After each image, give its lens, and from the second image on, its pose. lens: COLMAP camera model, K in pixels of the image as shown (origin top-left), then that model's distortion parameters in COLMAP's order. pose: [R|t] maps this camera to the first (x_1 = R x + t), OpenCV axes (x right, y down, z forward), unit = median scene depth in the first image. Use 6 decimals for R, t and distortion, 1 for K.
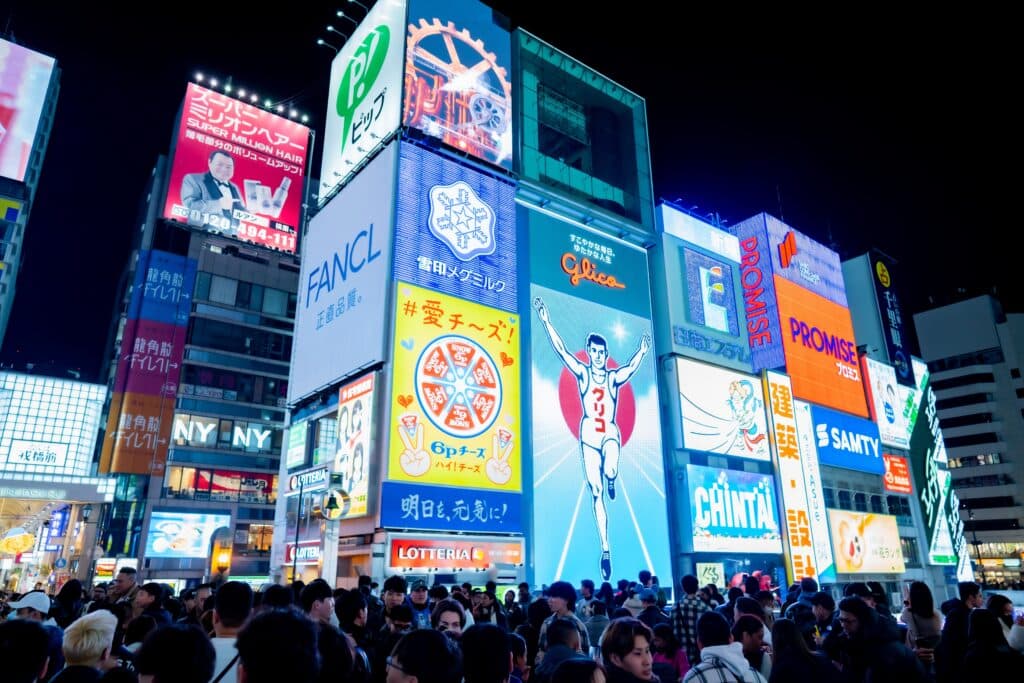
lens RADIAL K [[683.3, 0, 512.0], [0, 683.3, 341.5], [0, 0, 1]] dist [-0.051699, 0.080616]
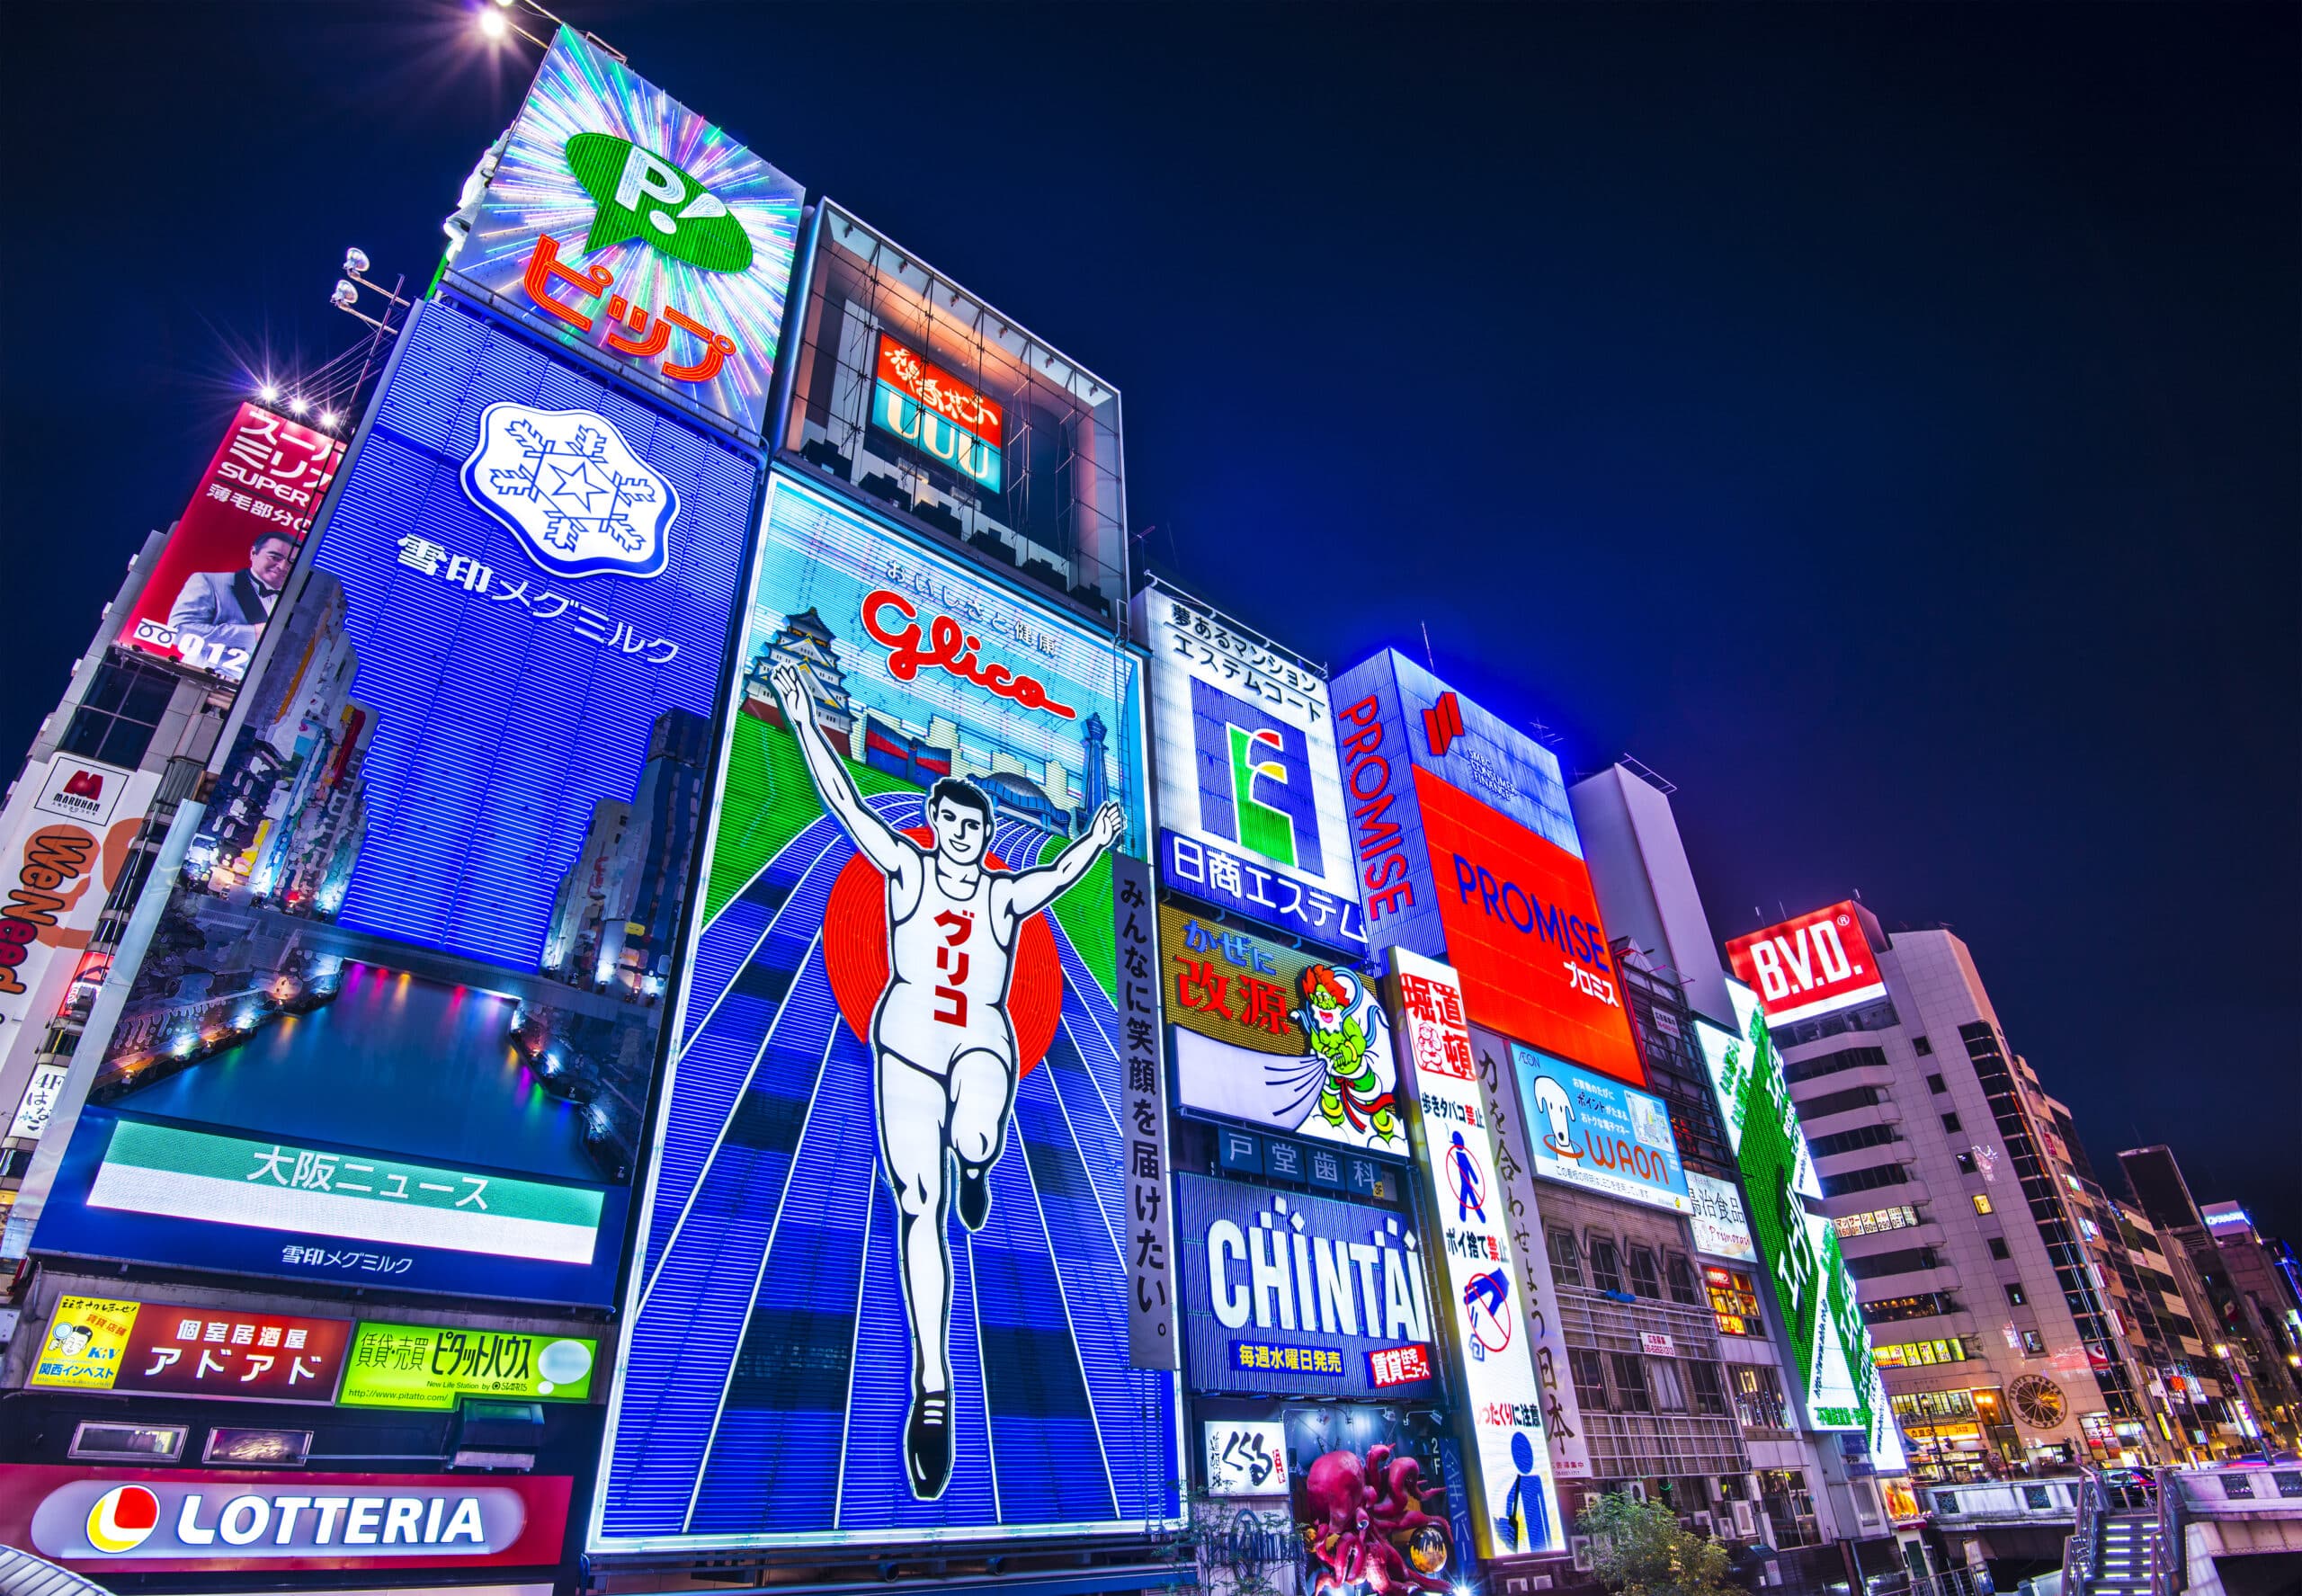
lens RADIAL K [[1220.3, 0, 1110.2], [0, 1220.3, 729.7], [0, 0, 1]] dist [-0.003647, -0.032121]
pose [[0.997728, 0.011868, 0.066321, 0.115533], [0.004814, 0.969291, -0.245869, 0.081043], [-0.067202, 0.245630, 0.967031, 0.184751]]
